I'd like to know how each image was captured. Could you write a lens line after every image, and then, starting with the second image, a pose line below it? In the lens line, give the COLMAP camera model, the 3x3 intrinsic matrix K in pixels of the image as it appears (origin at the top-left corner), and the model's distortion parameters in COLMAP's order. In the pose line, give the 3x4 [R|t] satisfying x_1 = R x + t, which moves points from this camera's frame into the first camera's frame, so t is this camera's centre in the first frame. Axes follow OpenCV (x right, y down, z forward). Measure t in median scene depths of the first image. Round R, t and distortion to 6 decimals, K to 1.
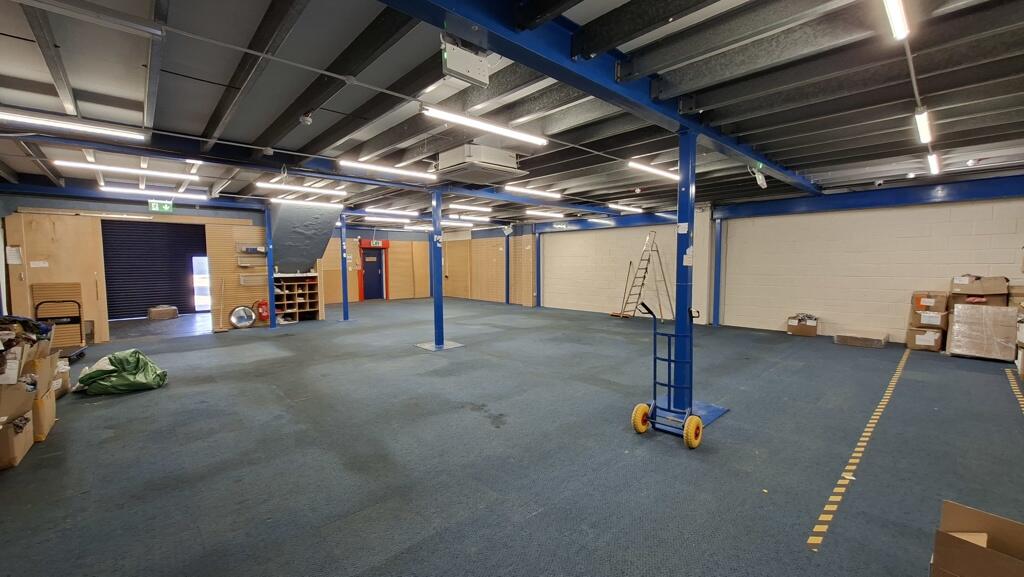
lens RADIAL K [[405.7, 0, 513.9], [0, 405.7, 289.6], [0, 0, 1]] dist [-0.006367, 0.000035]
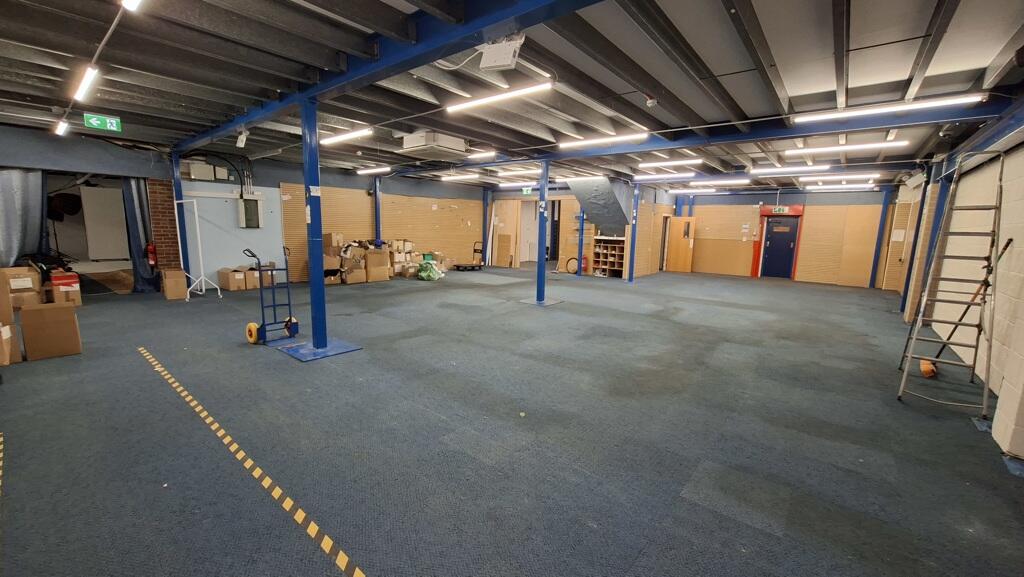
lens RADIAL K [[405.7, 0, 514.1], [0, 405.7, 290.2], [0, 0, 1]] dist [-0.006367, 0.000035]
pose [[0.142442, 0.163923, -0.976135, 0.641742], [-0.097818, 0.983695, 0.150918, -0.038276], [0.984958, 0.073986, 0.156154, 0.544317]]
